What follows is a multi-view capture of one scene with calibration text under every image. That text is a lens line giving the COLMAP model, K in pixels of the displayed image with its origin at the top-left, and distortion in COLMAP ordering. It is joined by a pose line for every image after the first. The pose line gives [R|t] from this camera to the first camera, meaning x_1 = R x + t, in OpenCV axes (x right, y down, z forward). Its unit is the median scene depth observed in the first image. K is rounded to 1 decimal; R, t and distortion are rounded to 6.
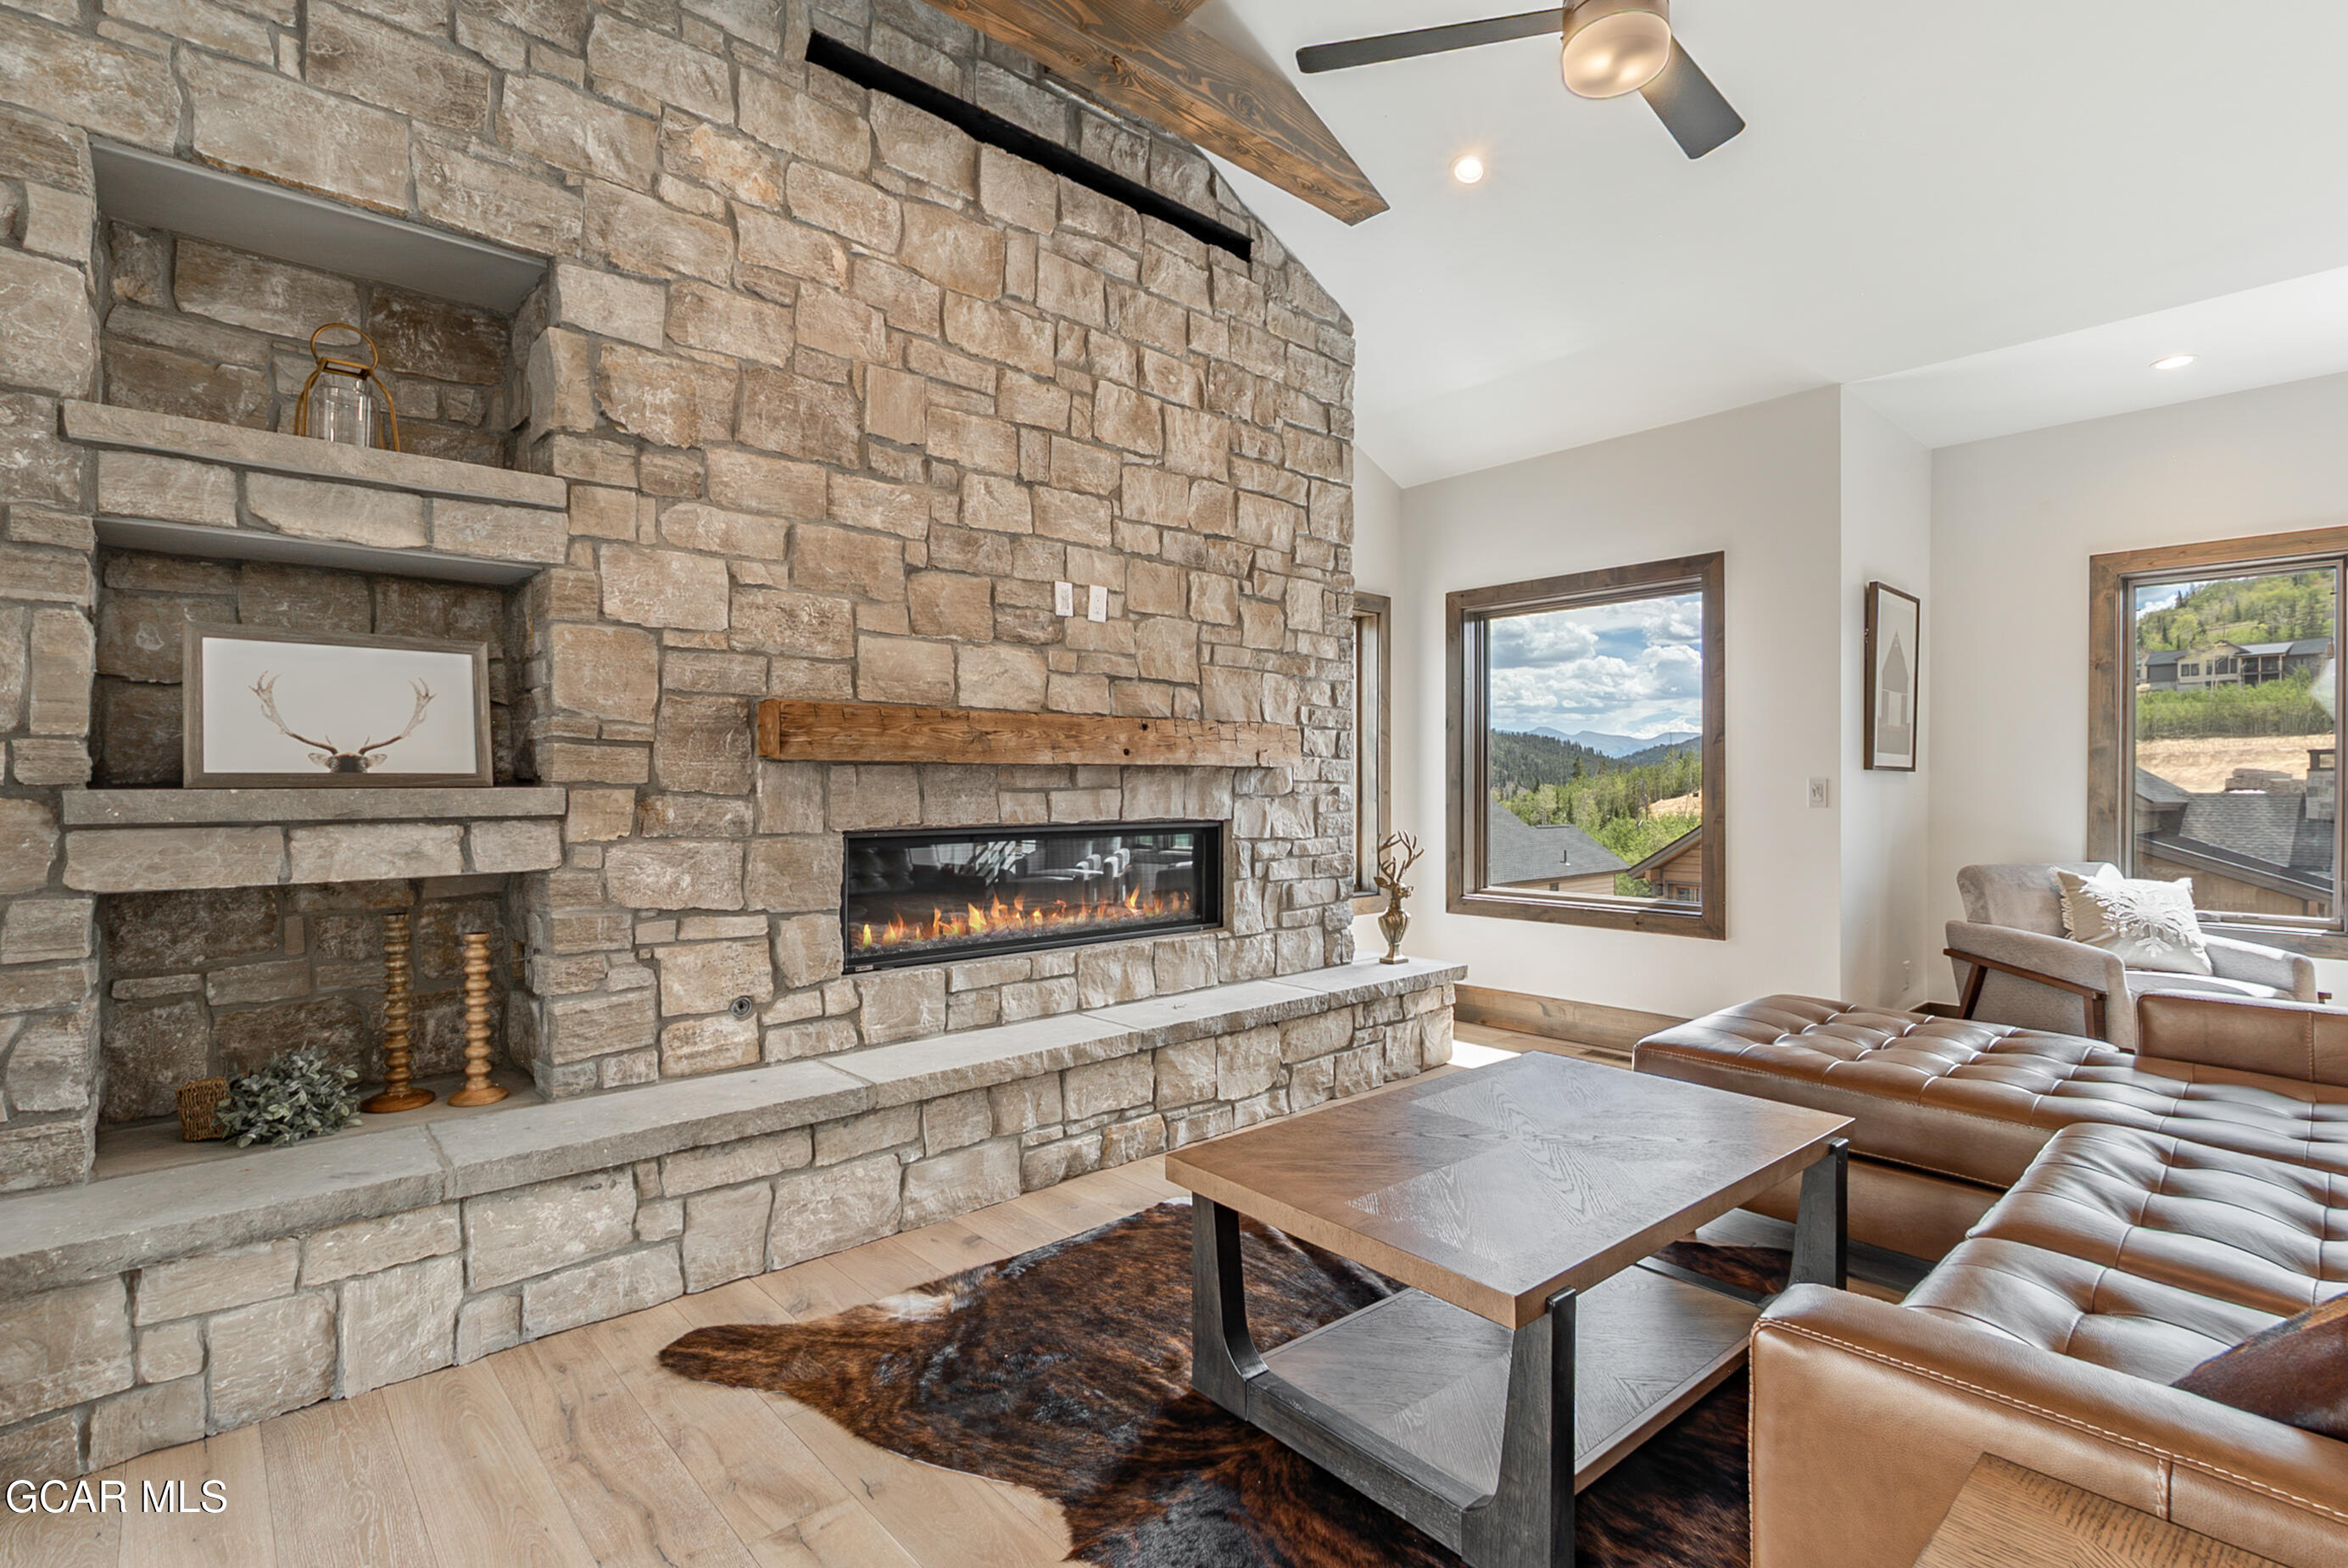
lens RADIAL K [[1090.3, 0, 1160.6], [0, 1090.3, 784.7], [0, 0, 1]] dist [-0.010878, 0.000944]
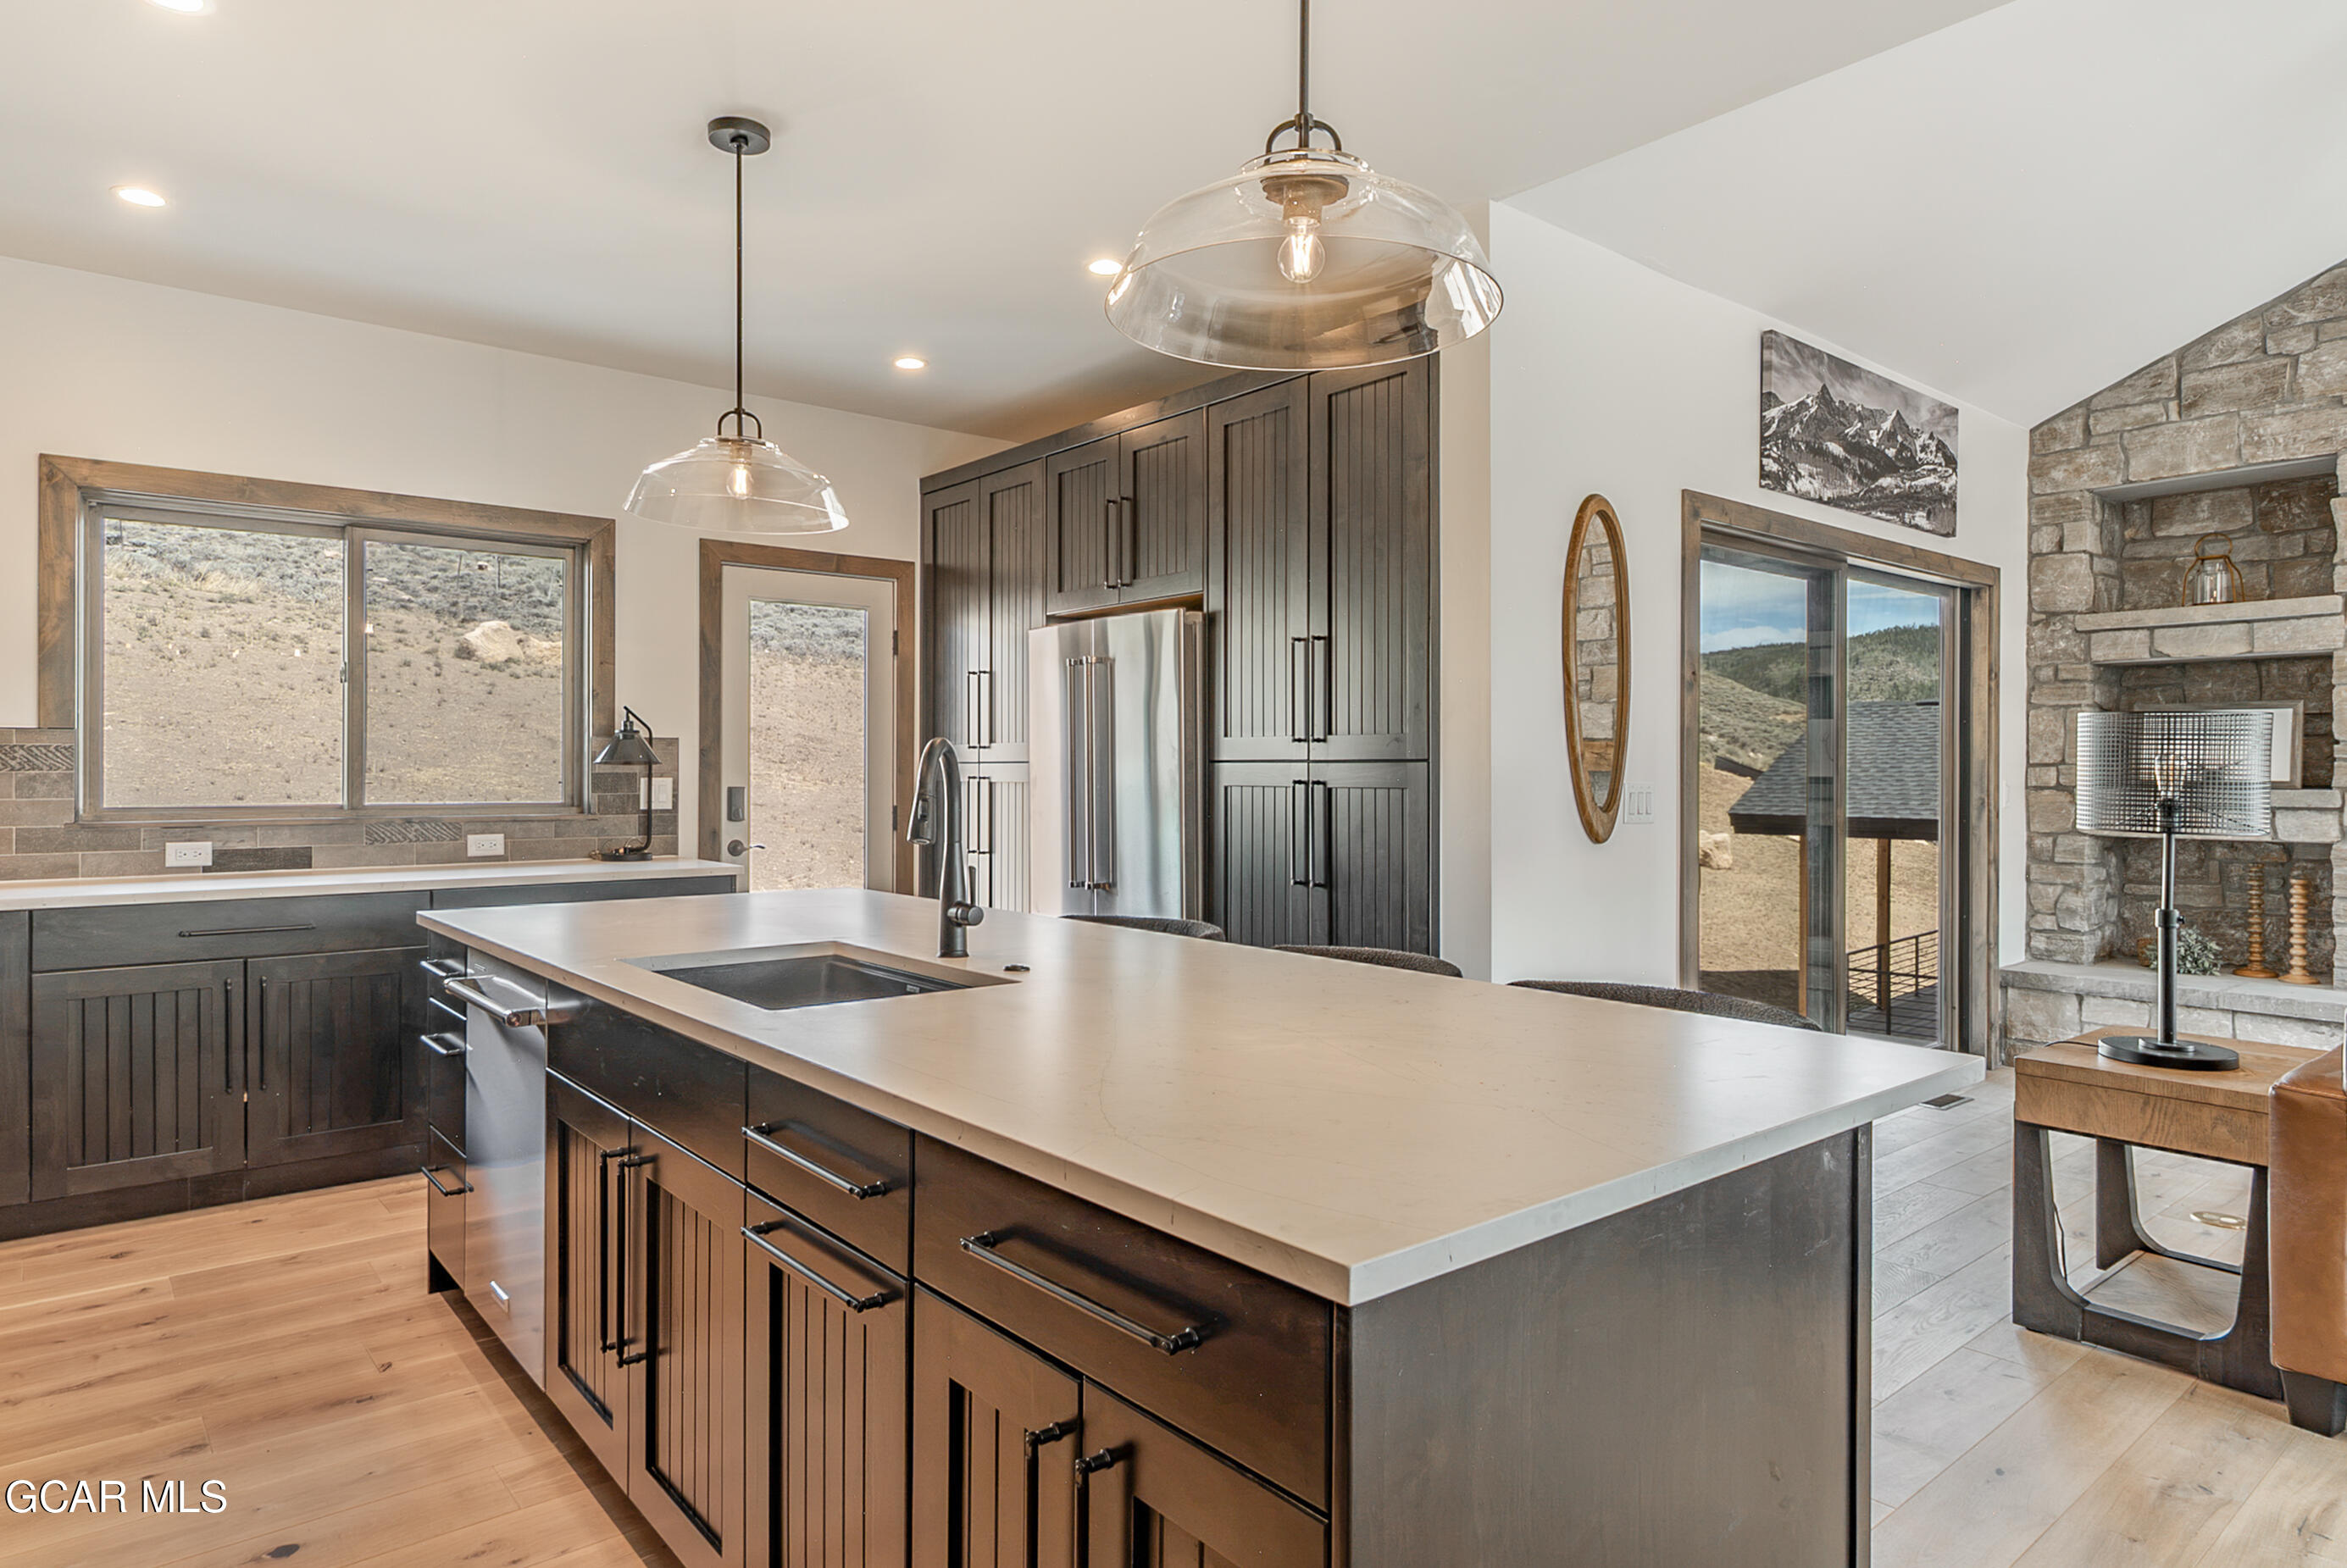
lens RADIAL K [[1364.3, 0, 1168.9], [0, 1364.3, 772.4], [0, 0, 1]] dist [0.004051, 0.000791]
pose [[-0.033805, 0.000385, -0.999428, 1.001939], [-0.005174, 0.999986, 0.000560, -0.010127], [0.999415, 0.005190, -0.033803, -0.421025]]
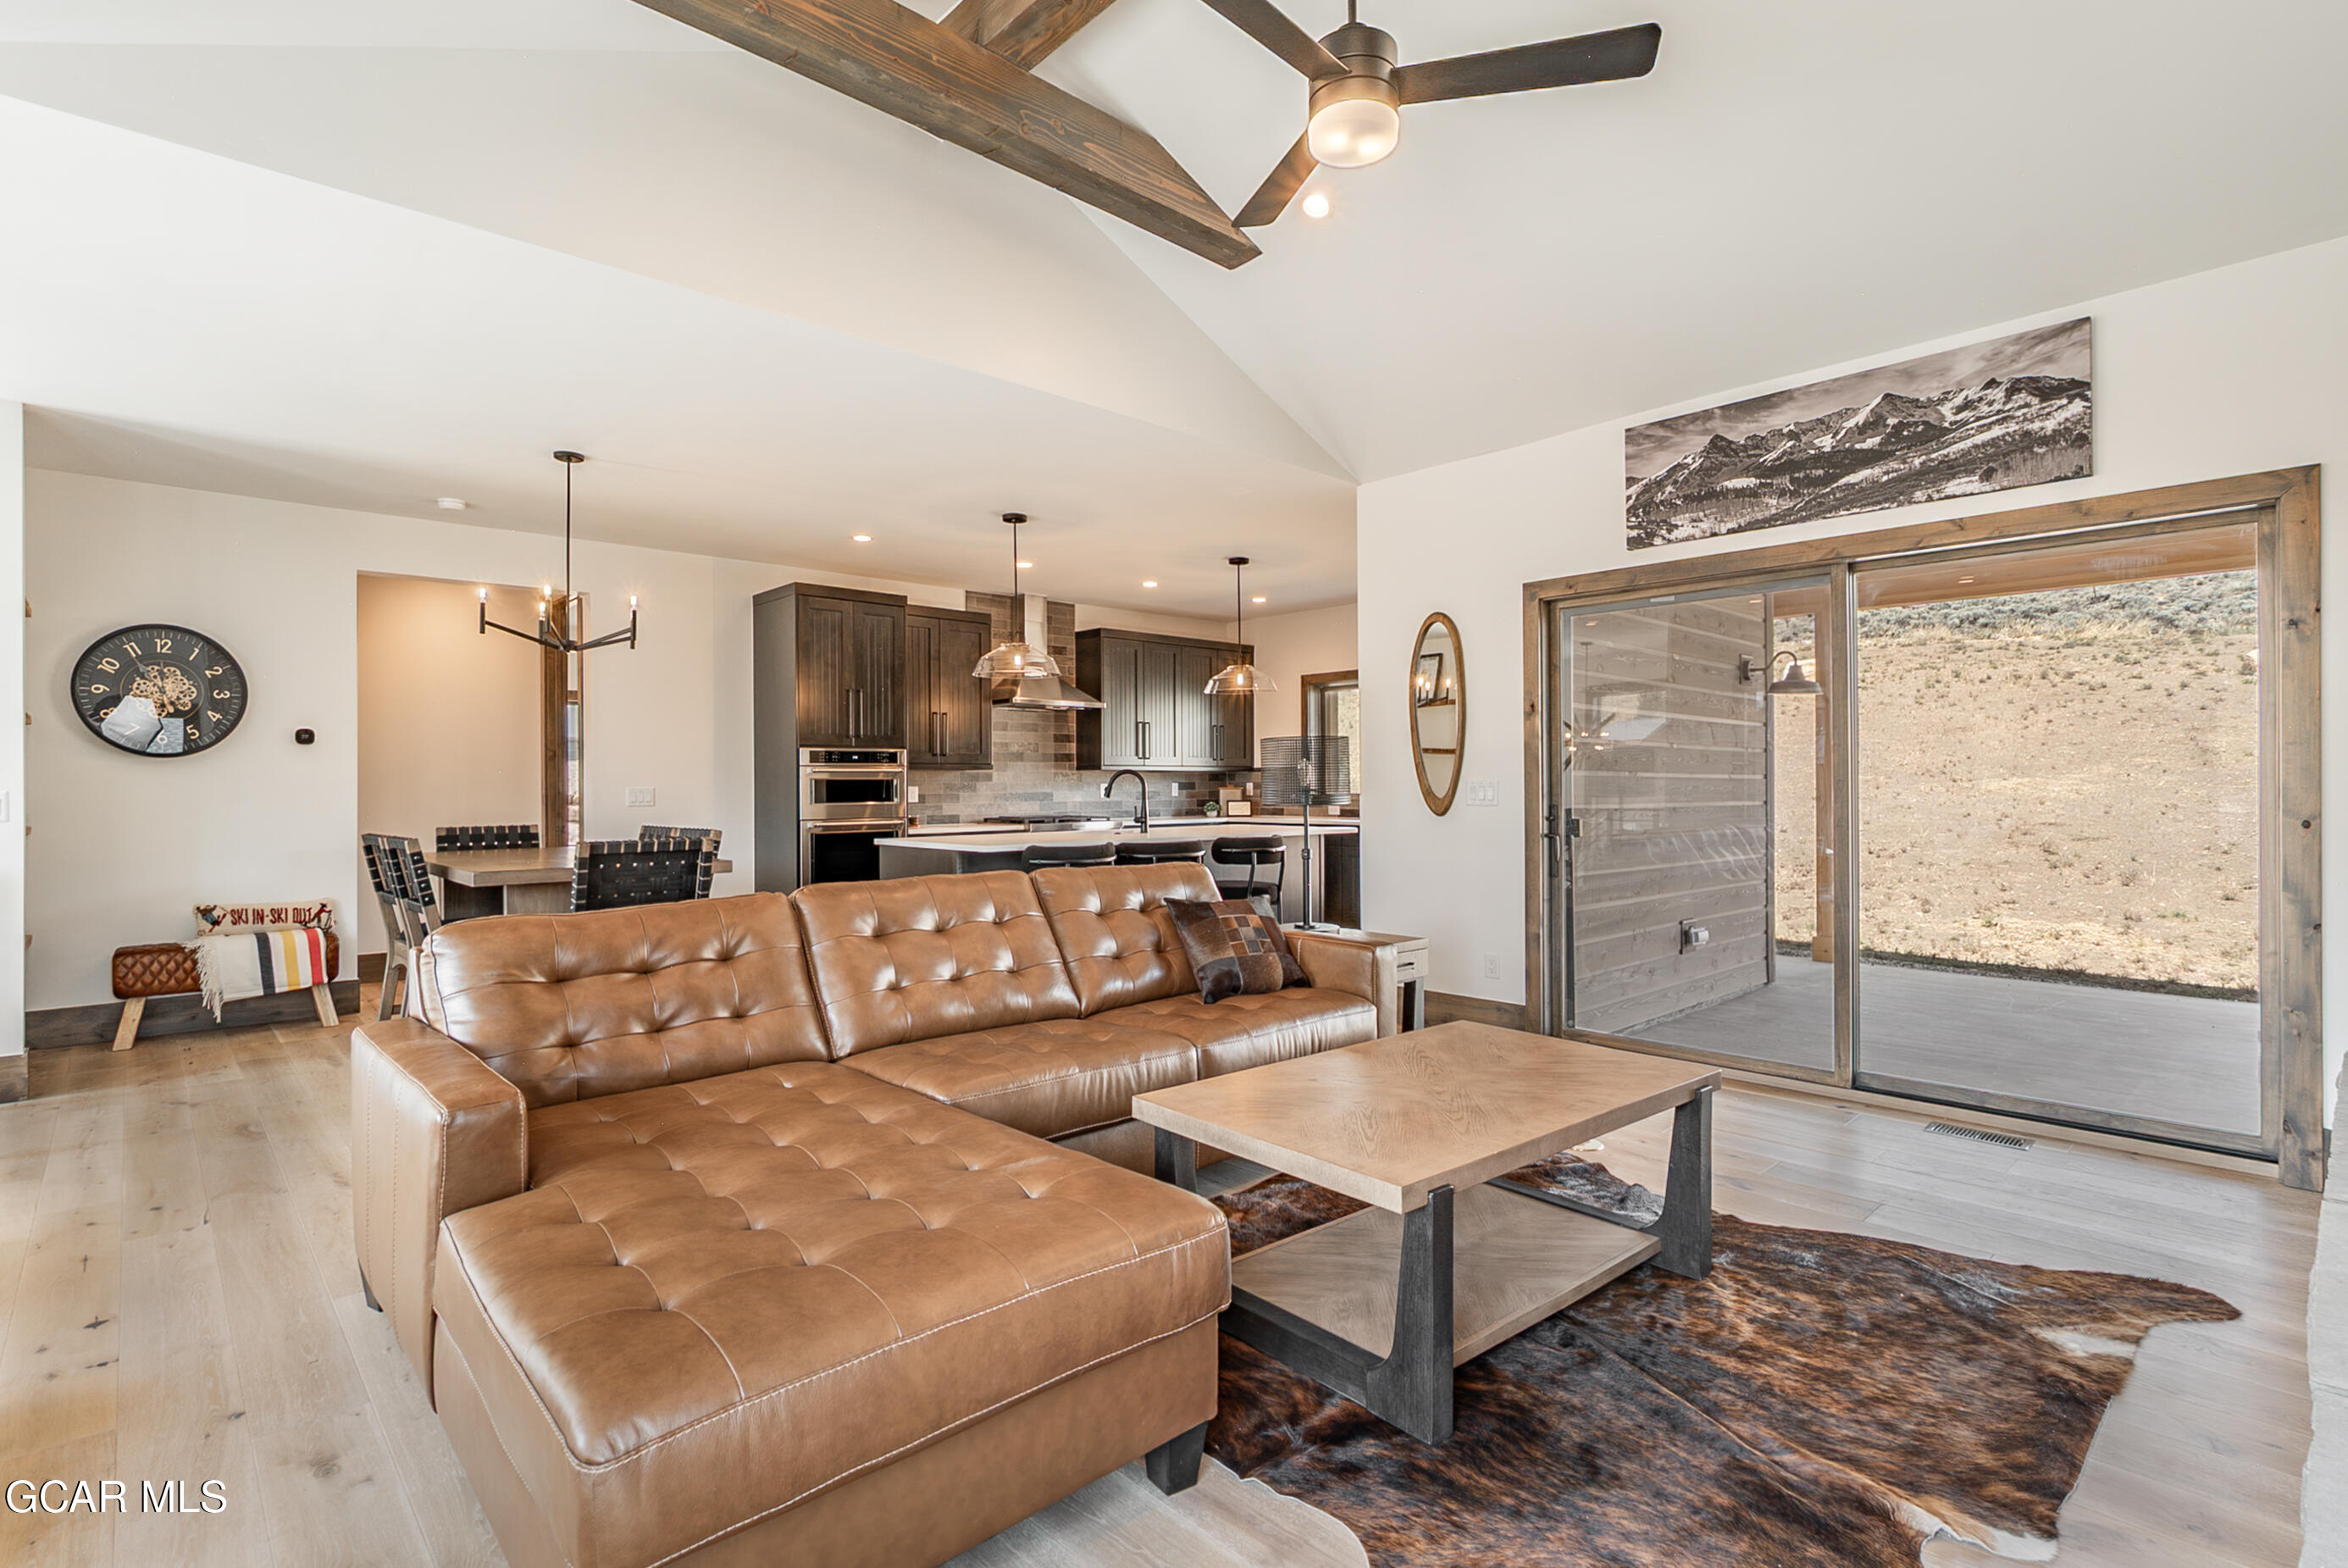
lens RADIAL K [[1120.4, 0, 1154.7], [0, 1120.4, 783.9], [0, 0, 1]] dist [-0.009217, 0.000172]
pose [[-0.999915, 0.005221, -0.011928, 0.368938], [0.005212, 0.999986, 0.000855, -0.002757], [0.011932, 0.000792, -0.999928, 1.239440]]
